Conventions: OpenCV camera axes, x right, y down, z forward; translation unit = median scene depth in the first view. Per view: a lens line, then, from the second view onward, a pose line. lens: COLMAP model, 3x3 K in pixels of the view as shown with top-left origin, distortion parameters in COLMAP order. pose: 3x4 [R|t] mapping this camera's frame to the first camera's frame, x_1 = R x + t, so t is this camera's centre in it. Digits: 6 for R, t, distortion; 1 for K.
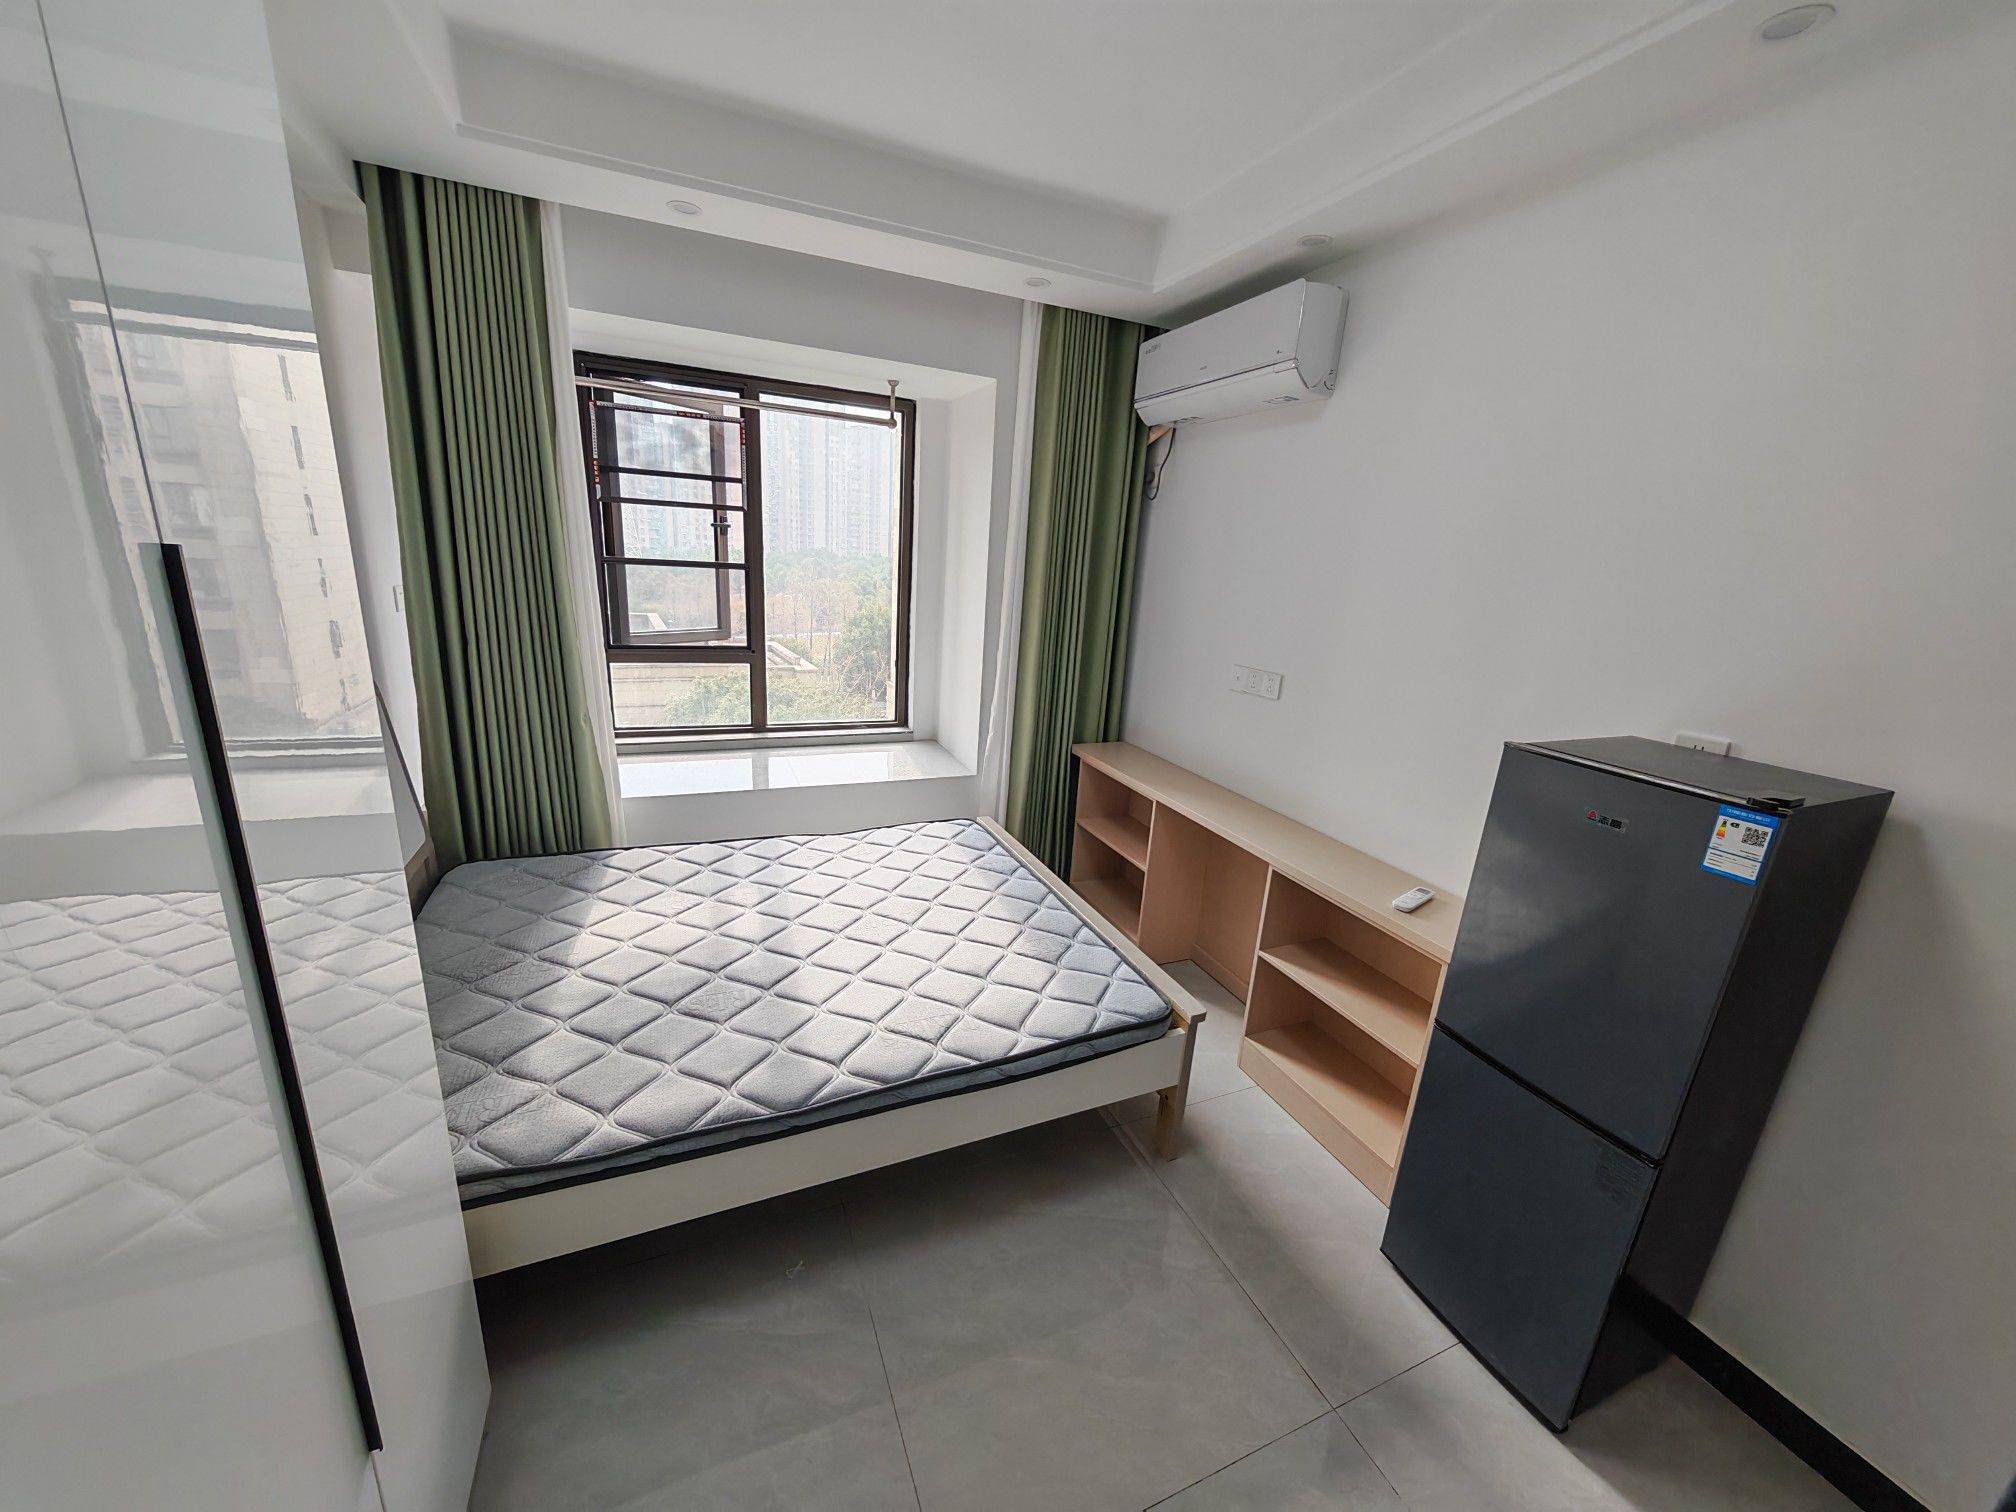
lens RADIAL K [[757.7, 0, 1007.7], [0, 757.7, 764.9], [0, 0, 1]] dist [0.001103, 0.000127]
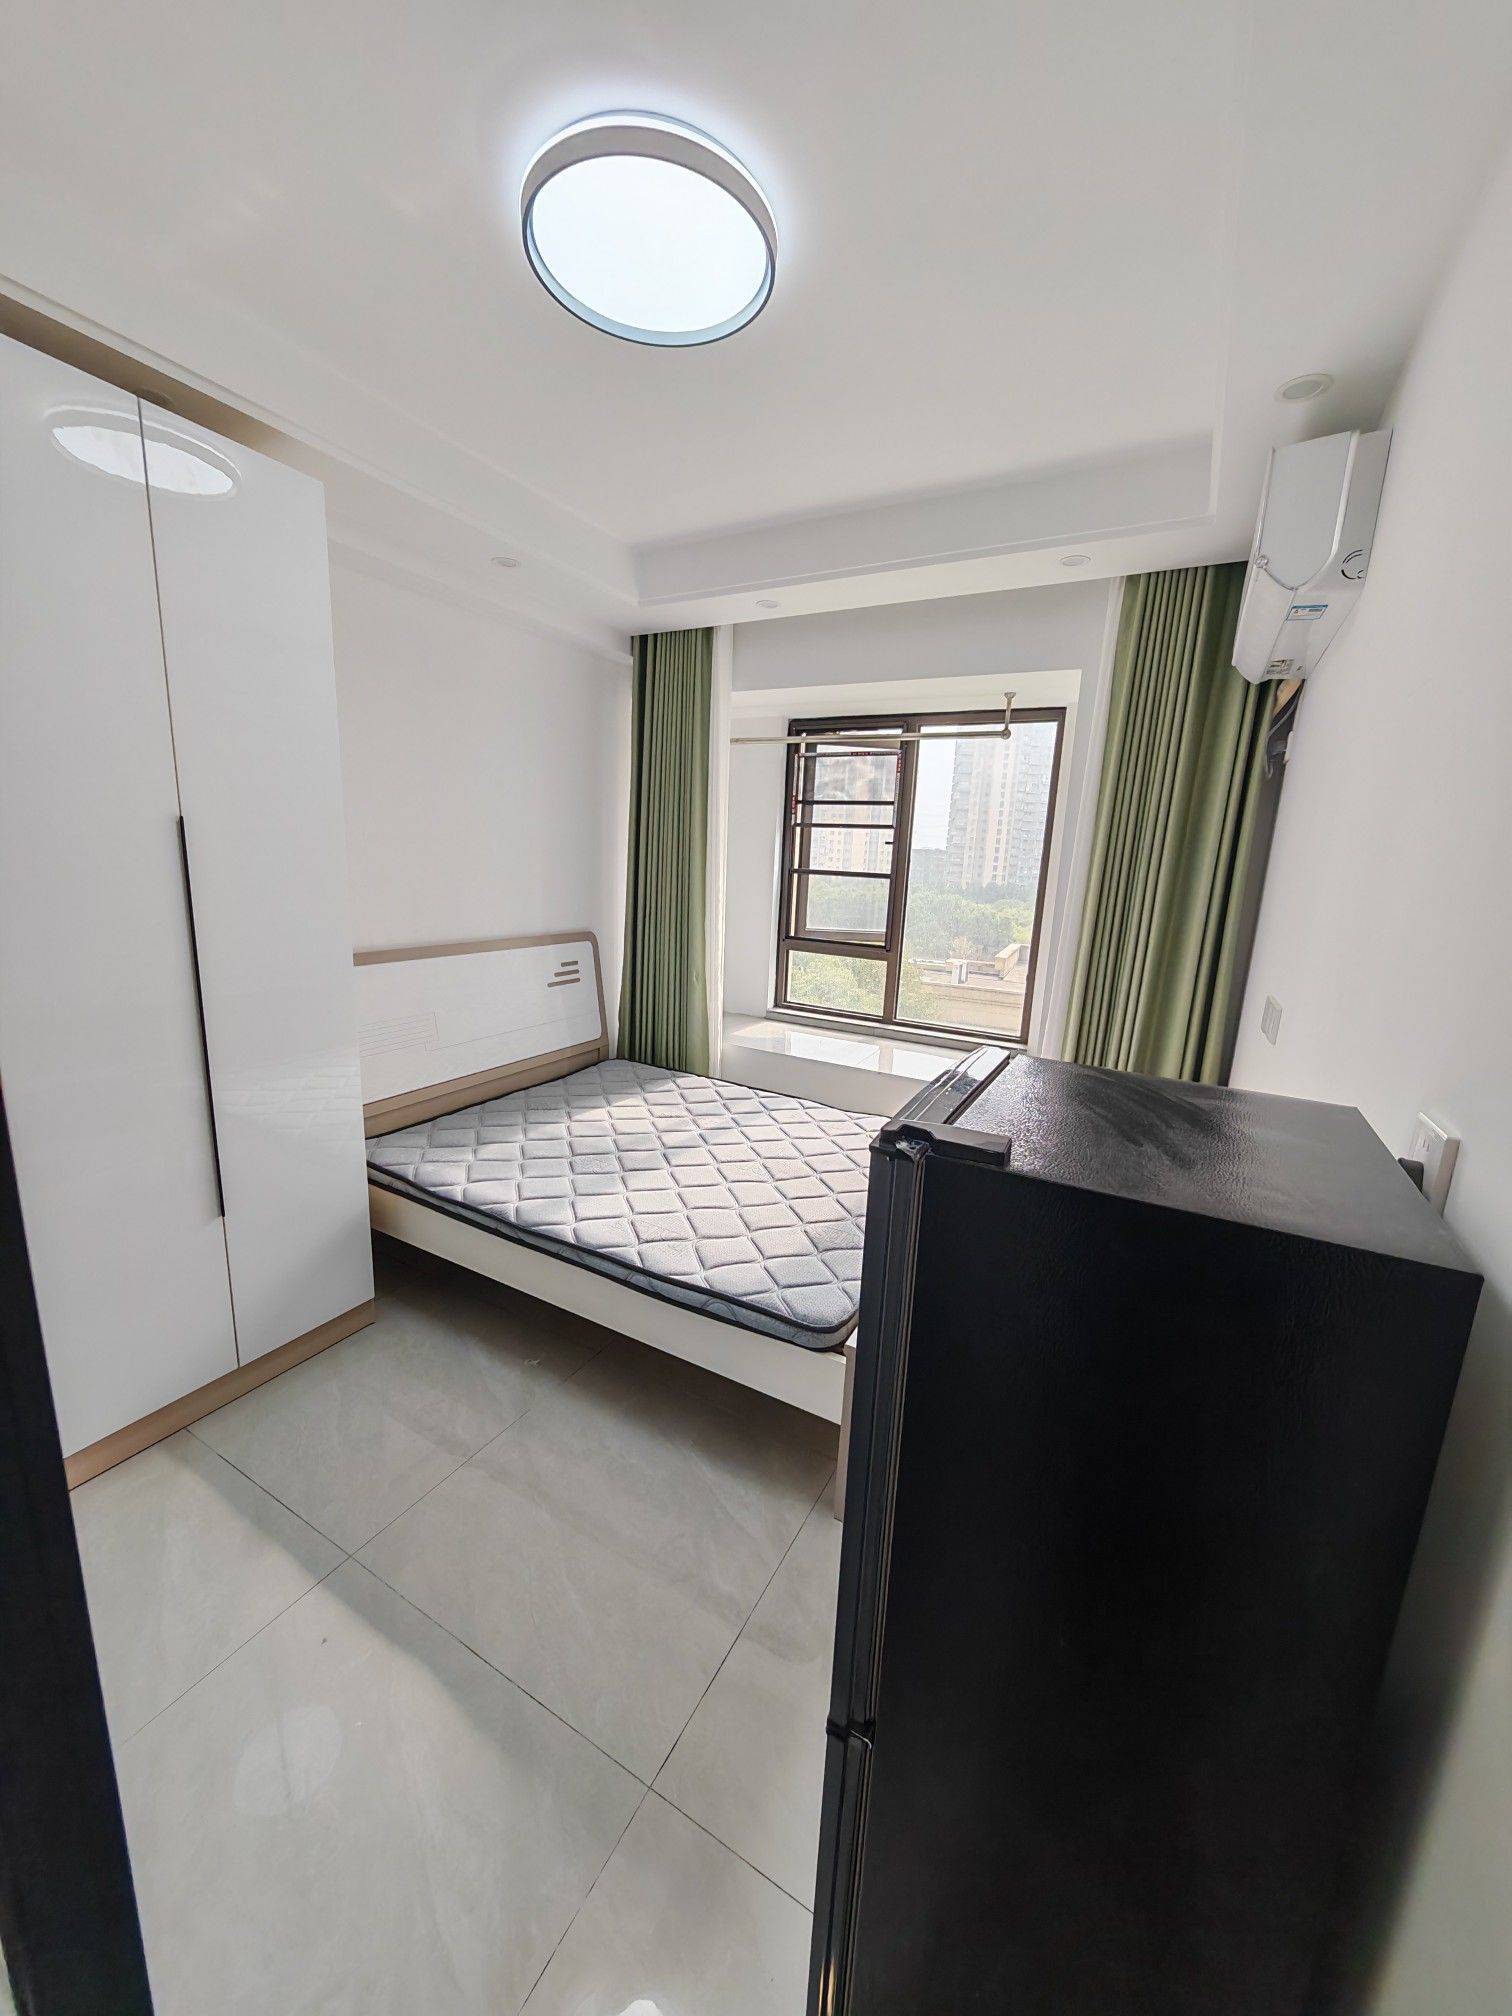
lens RADIAL K [[757.7, 0, 754.6], [0, 757.7, 1016.1], [0, 0, 1]] dist [0.001103, 0.000127]
pose [[0.609362, 0.134005, -0.781486, 0.501581], [-0.223384, 0.974705, -0.007046, -0.003703], [0.760774, 0.178865, 0.623883, 0.192604]]
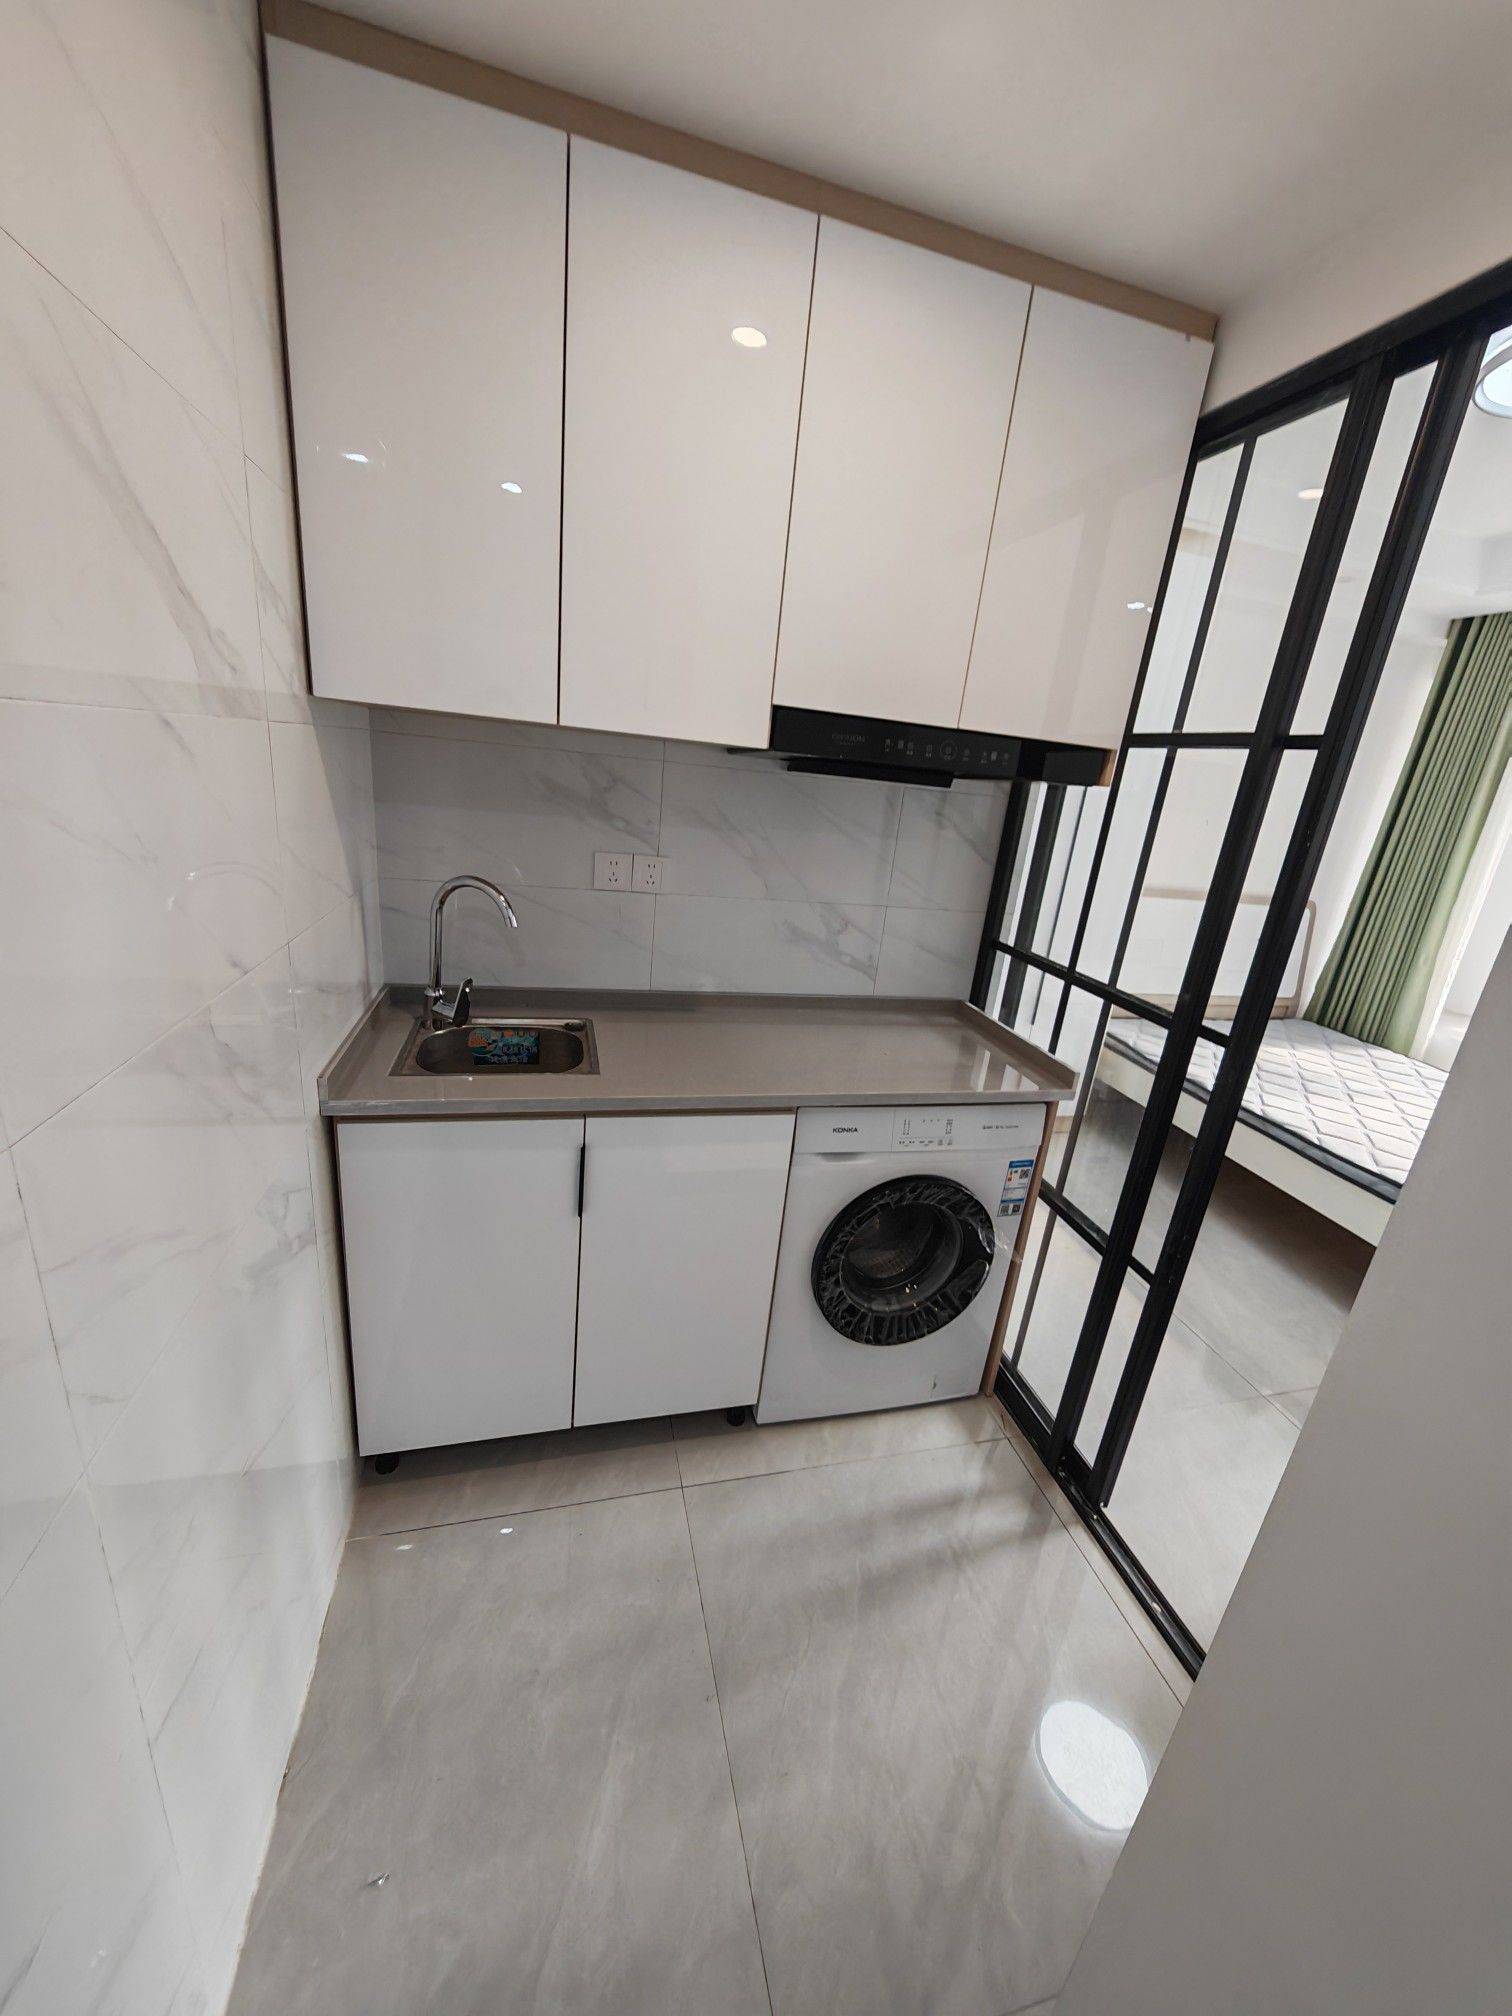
lens RADIAL K [[757.7, 0, 758.5], [0, 757.7, 1000.8], [0, 0, 1]] dist [0.001103, 0.000127]
pose [[-0.139787, 0.228751, -0.963396, 0.836896], [-0.376517, 0.887585, 0.265382, 0.085254], [0.915803, 0.399832, -0.037944, -0.046228]]
